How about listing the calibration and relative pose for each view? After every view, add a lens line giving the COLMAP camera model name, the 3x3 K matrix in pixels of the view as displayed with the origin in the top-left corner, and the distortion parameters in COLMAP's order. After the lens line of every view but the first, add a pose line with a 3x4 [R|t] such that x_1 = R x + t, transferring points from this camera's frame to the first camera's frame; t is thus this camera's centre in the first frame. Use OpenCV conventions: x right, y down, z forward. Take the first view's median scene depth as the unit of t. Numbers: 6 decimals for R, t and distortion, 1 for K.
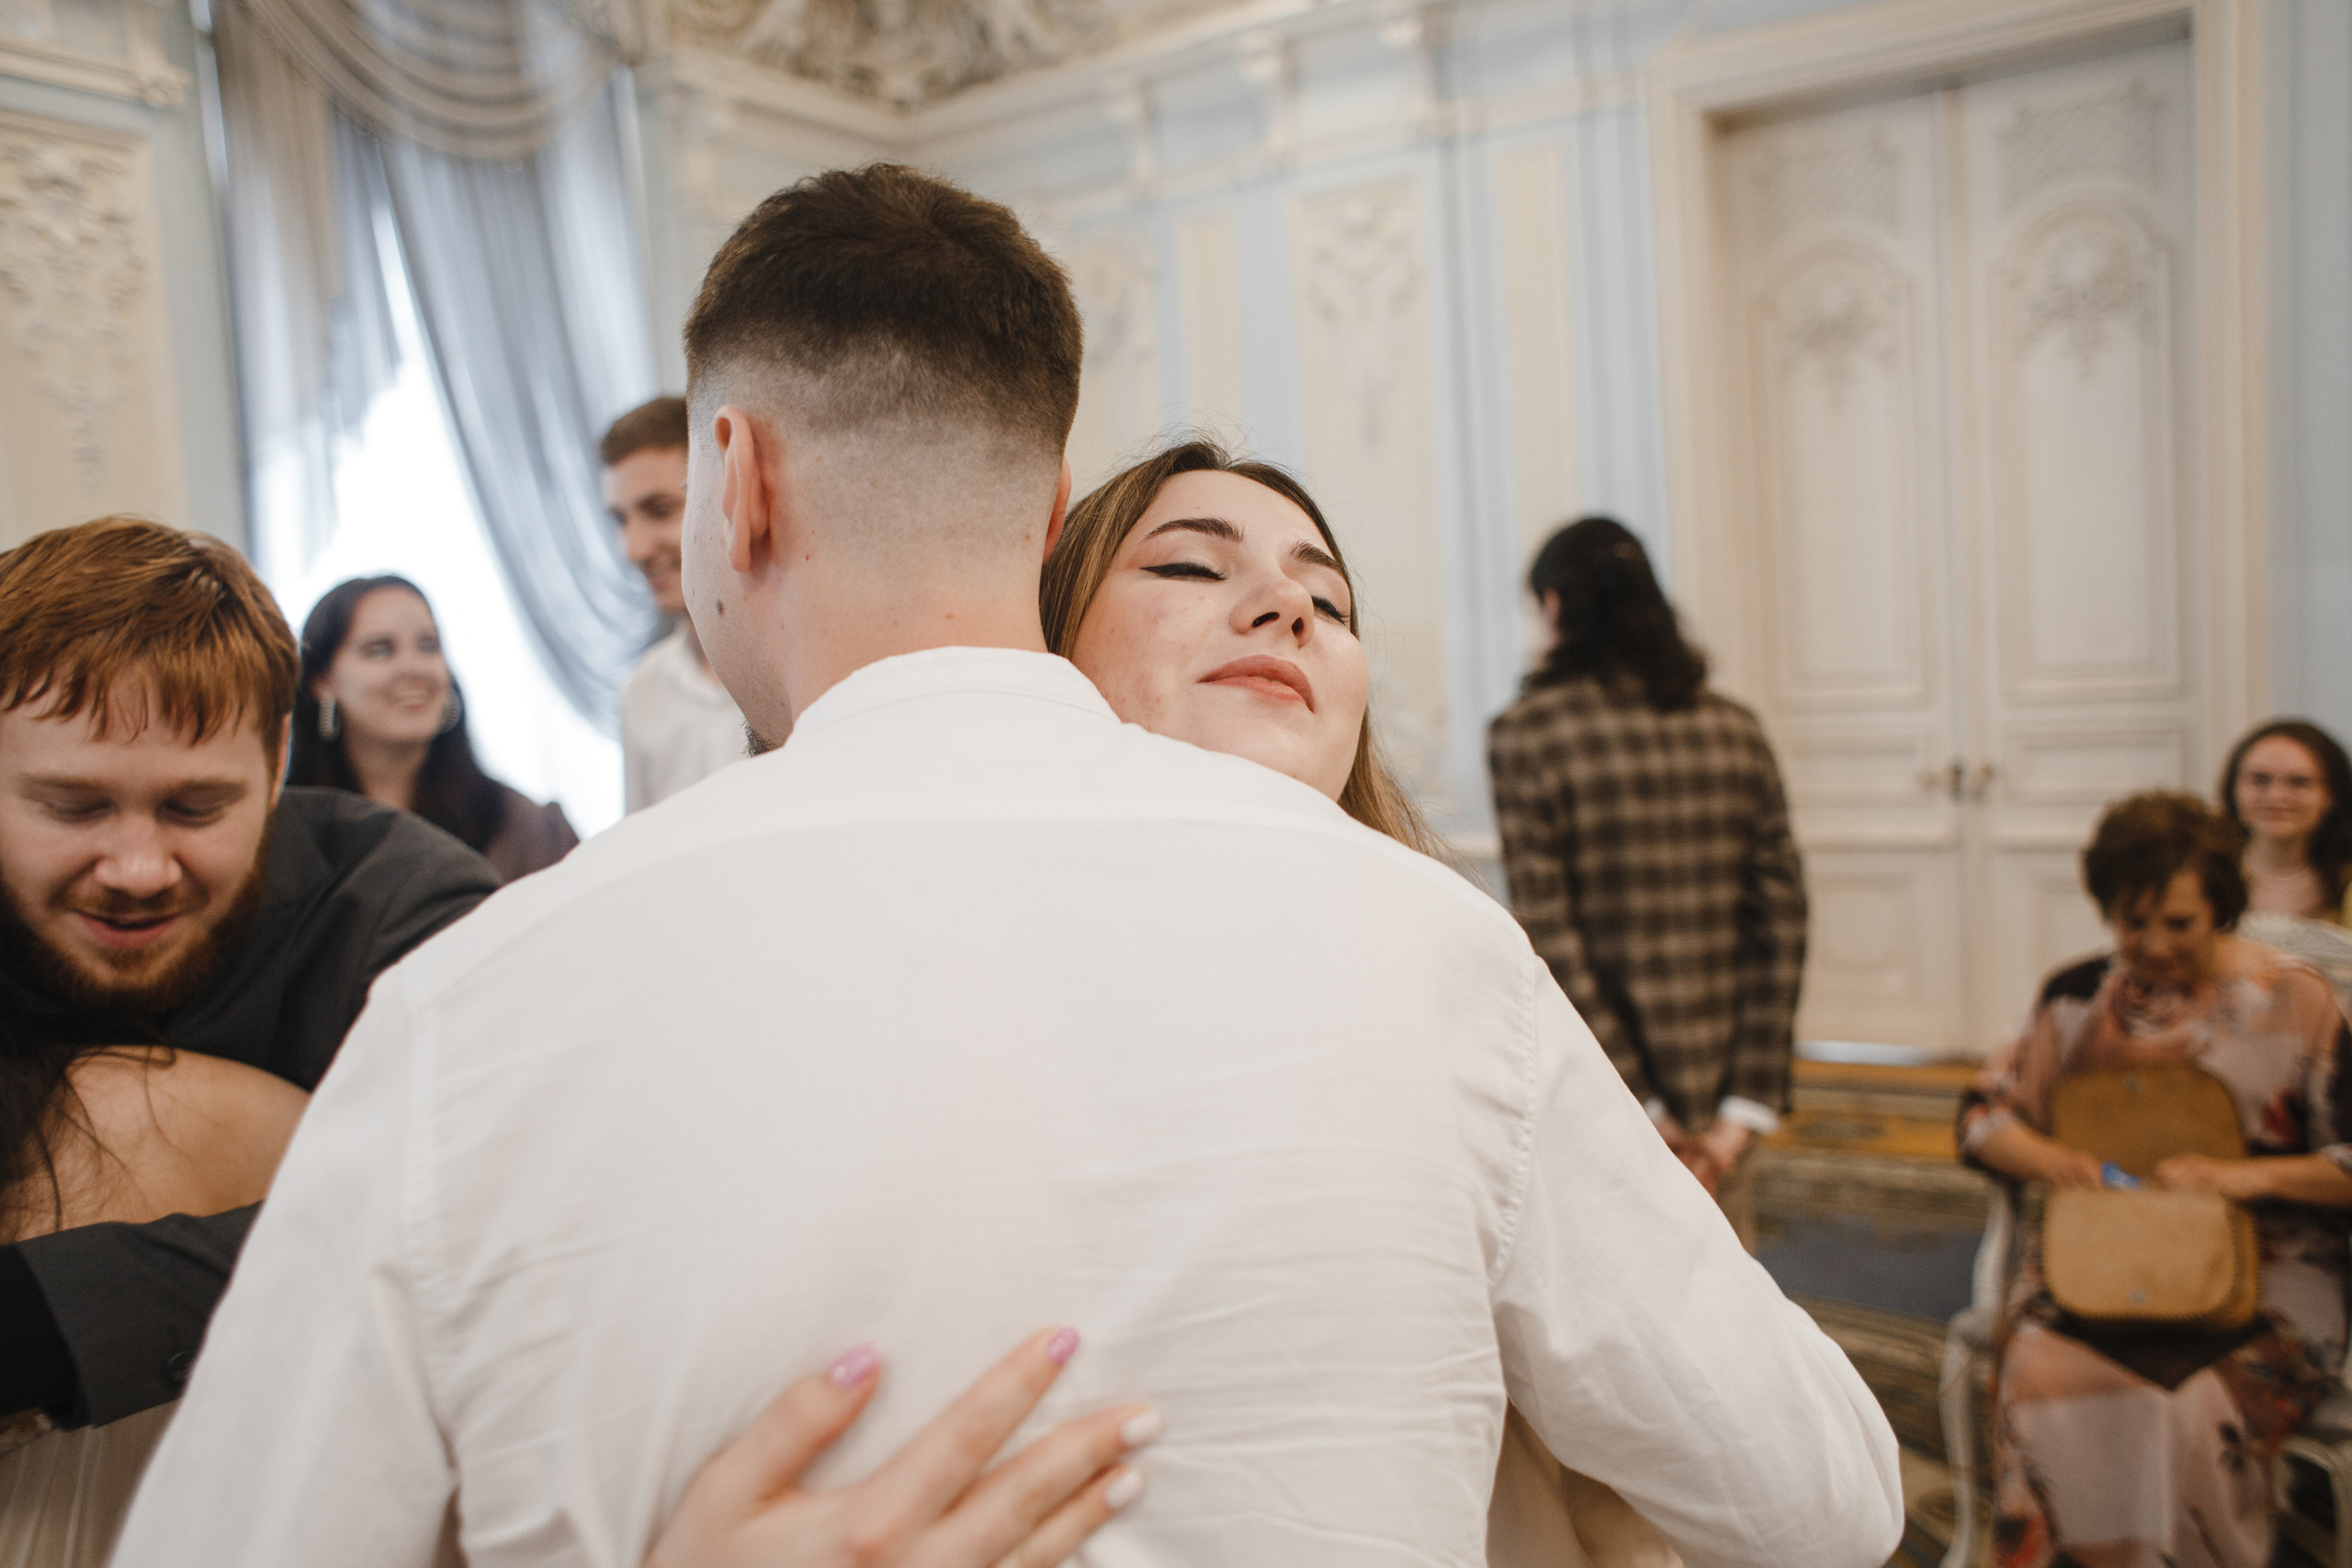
lens RADIAL K [[1871.6, 0, 1170.0], [0, 1871.6, 789.9], [0, 0, 1]] dist [-0.109525, 0.140402]
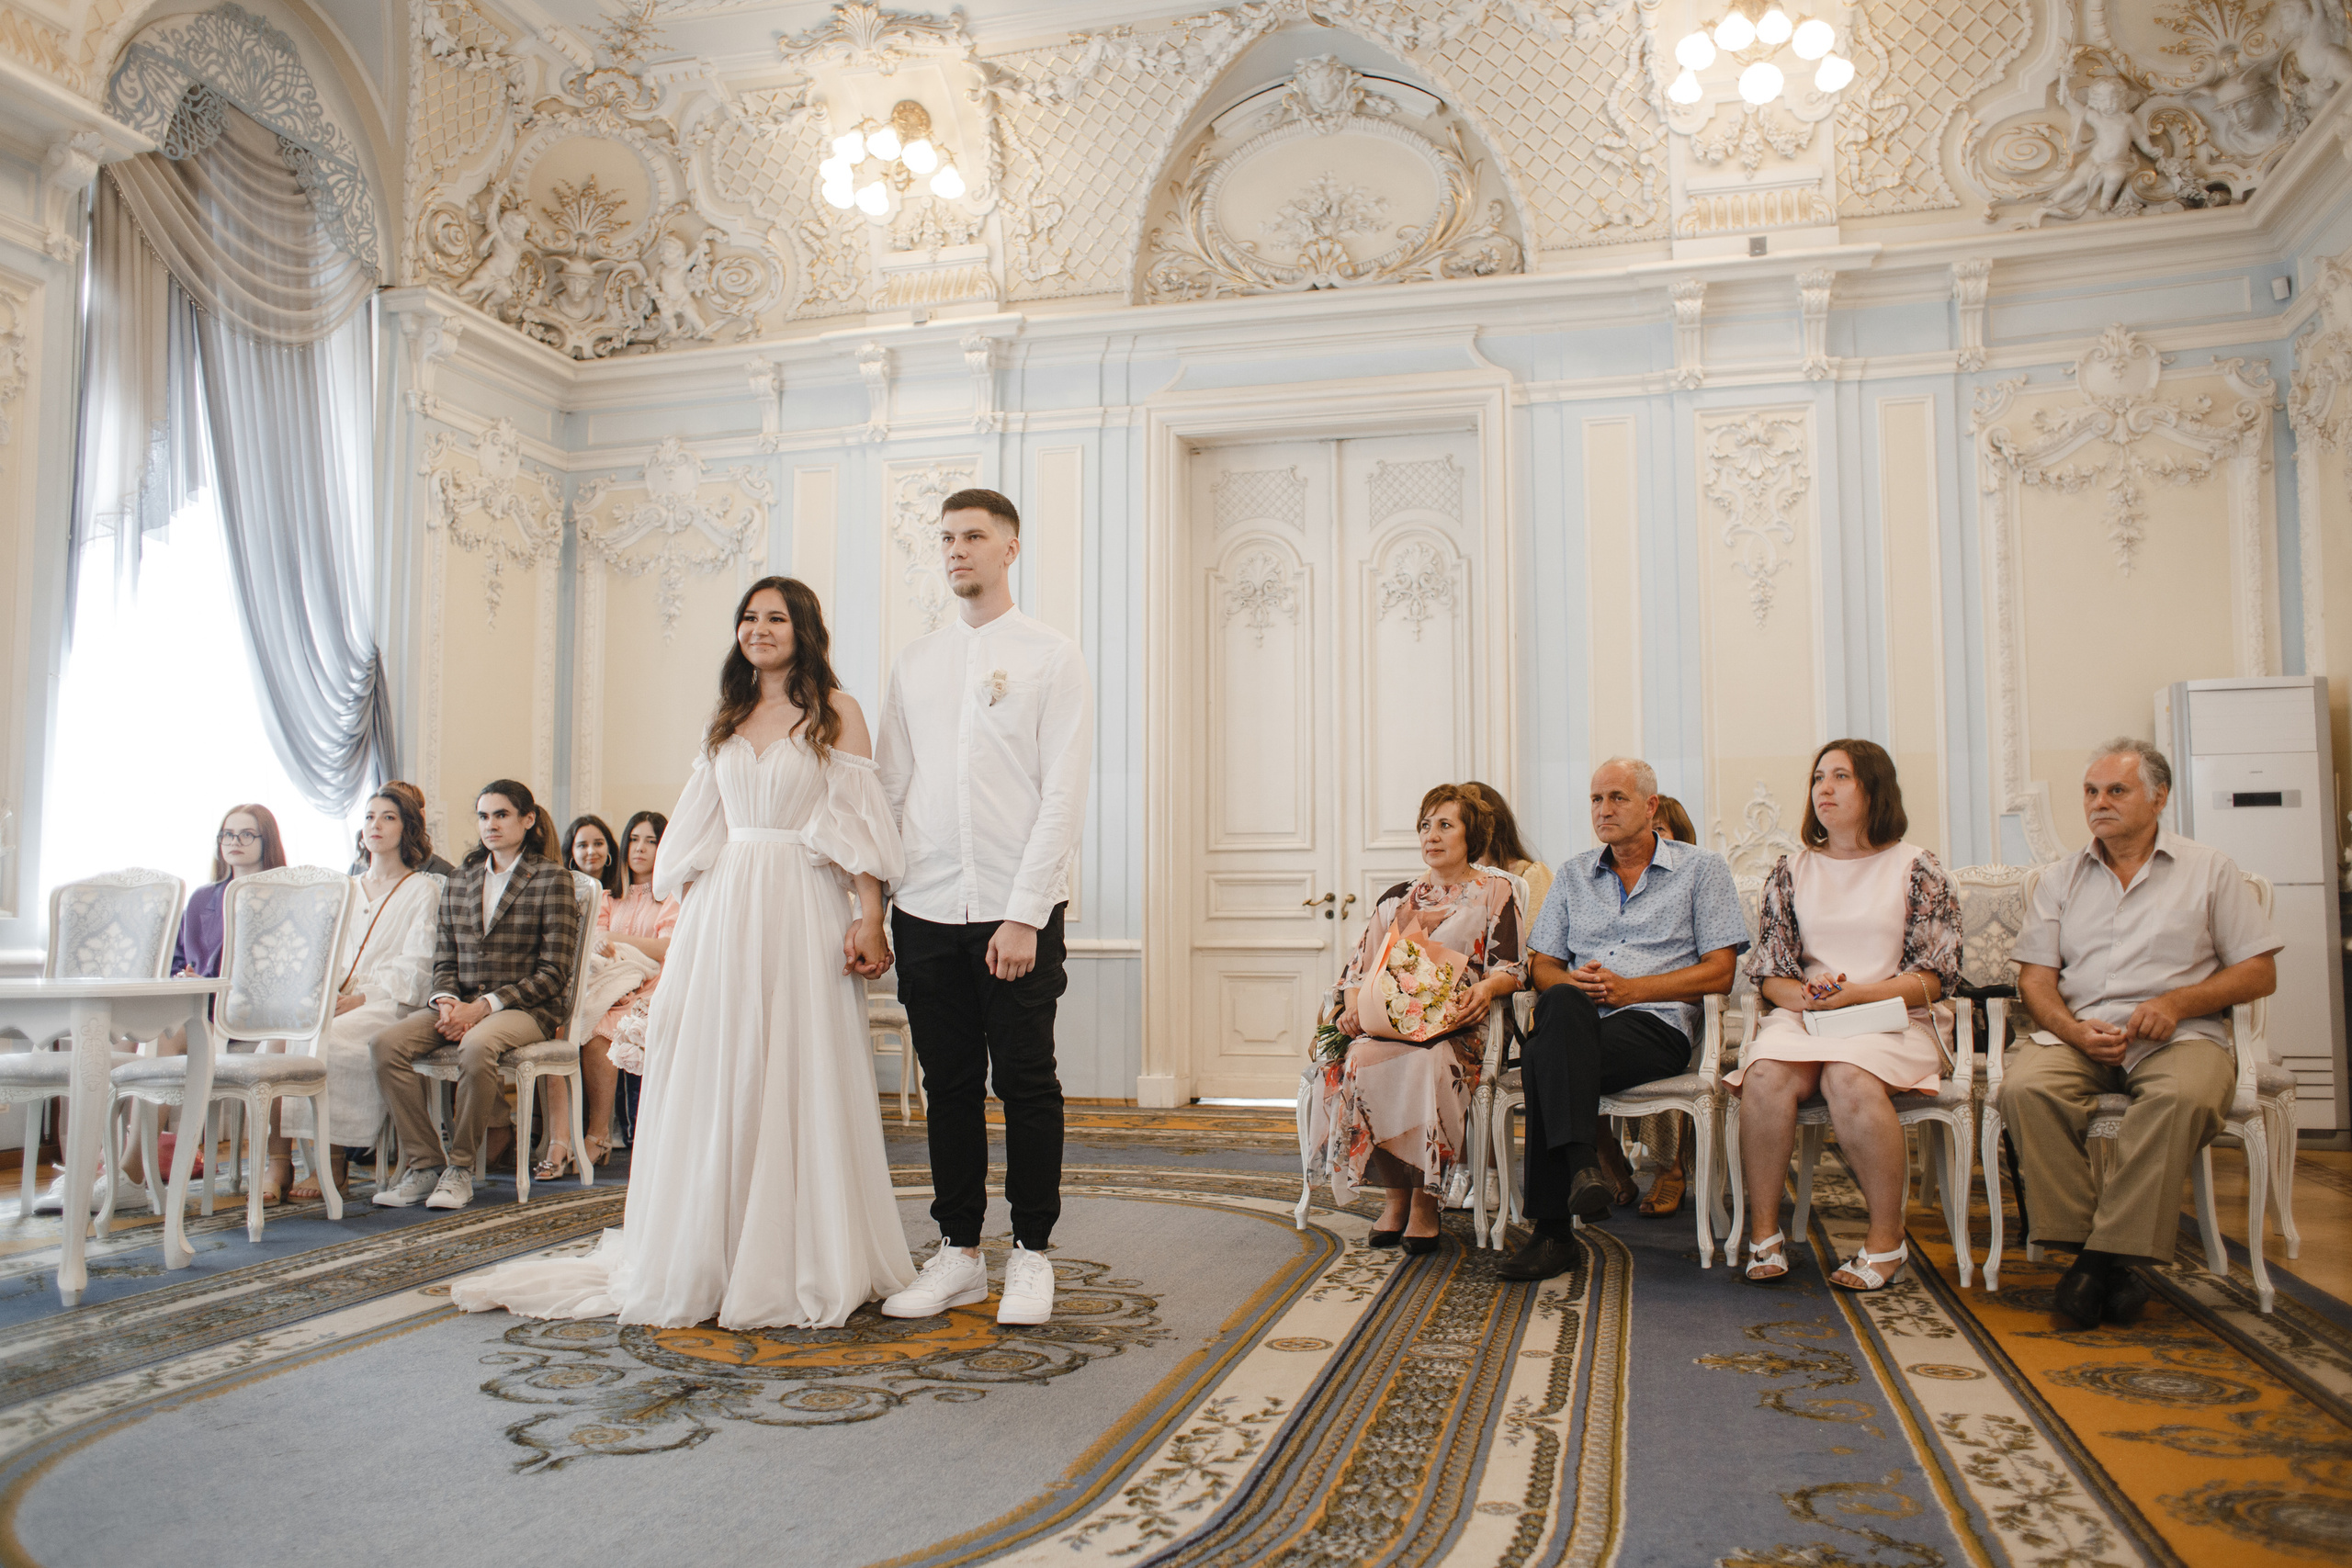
lens RADIAL K [[1865.8, 0, 1171.9], [0, 1865.8, 791.0], [0, 0, 1]] dist [-0.106127, 0.144584]
pose [[0.952562, 0.087698, 0.291437, -0.125257], [-0.037827, 0.984275, -0.172546, 0.166627], [-0.301986, 0.153337, 0.940900, -0.353545]]
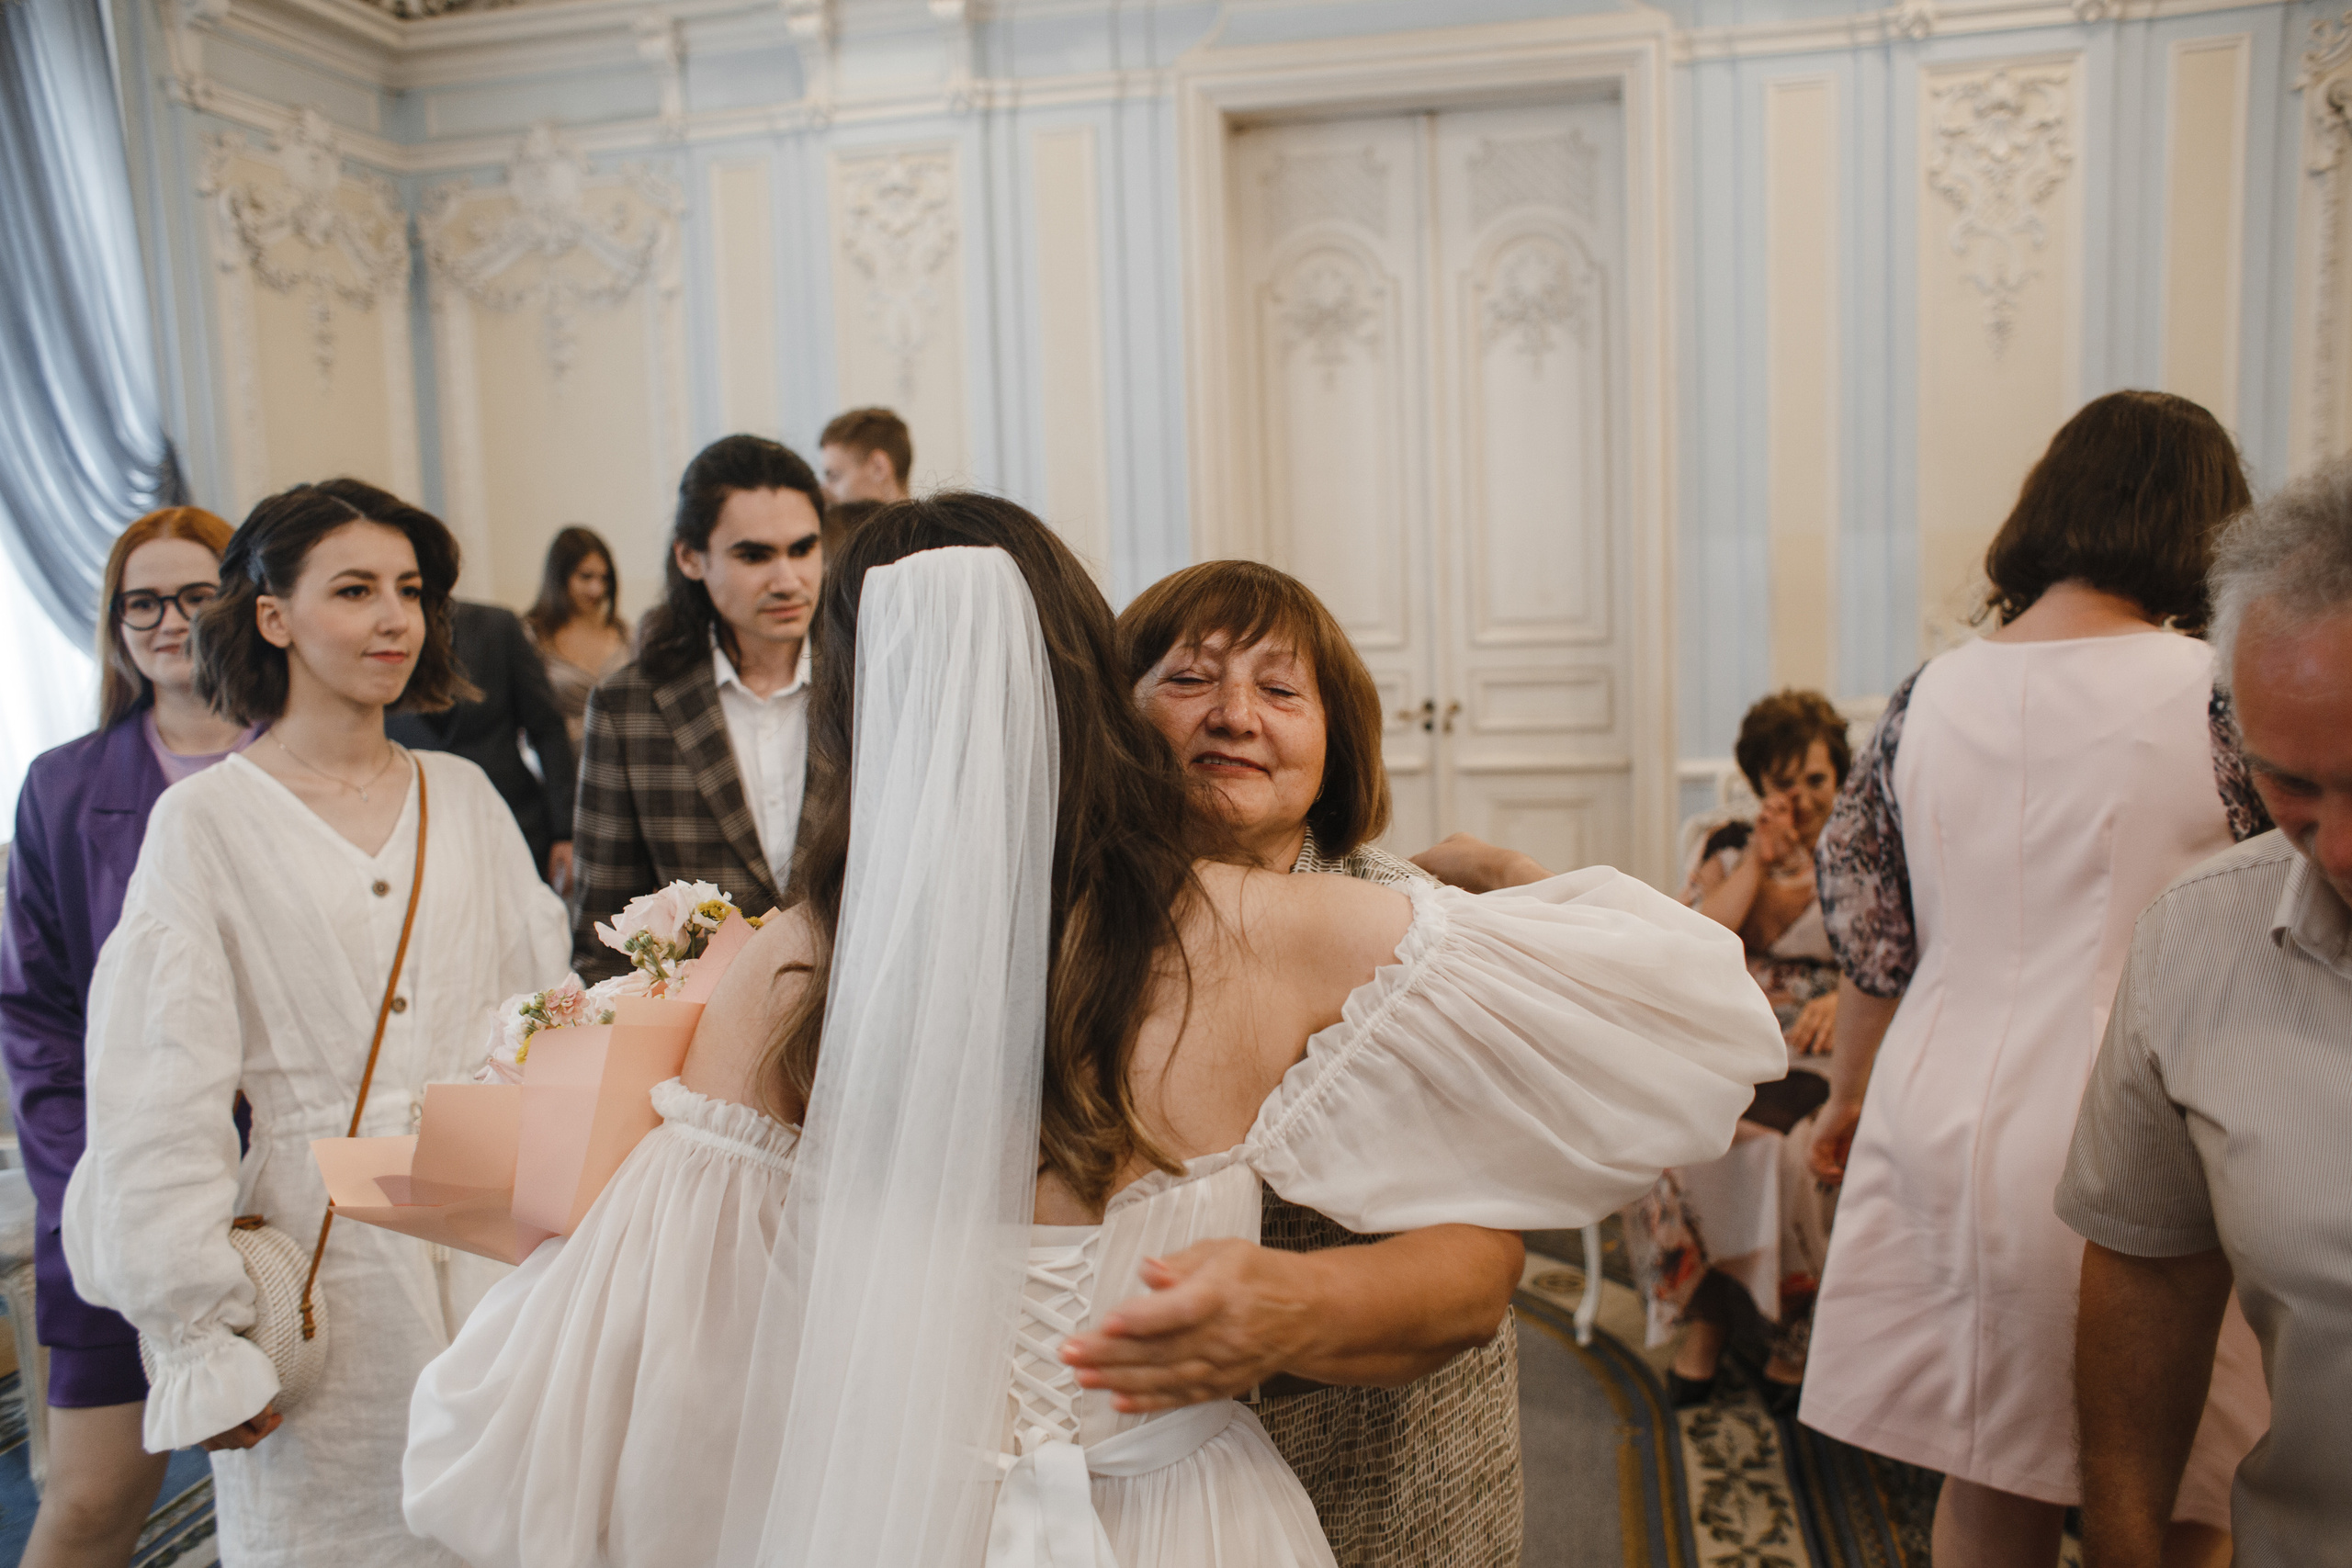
lens RADIAL K [[1871.6, 0, 1170.0], [0, 1871.6, 789.9], [0, 0, 1]] dist [-0.109525, 0.140402]
pose [[0.937368, -0.009892, 0.348201, -0.135902], [0.003427, 0.999810, 0.019178, 0.018722], [-0.348324, -0.016784, 0.937224, -0.041760]]
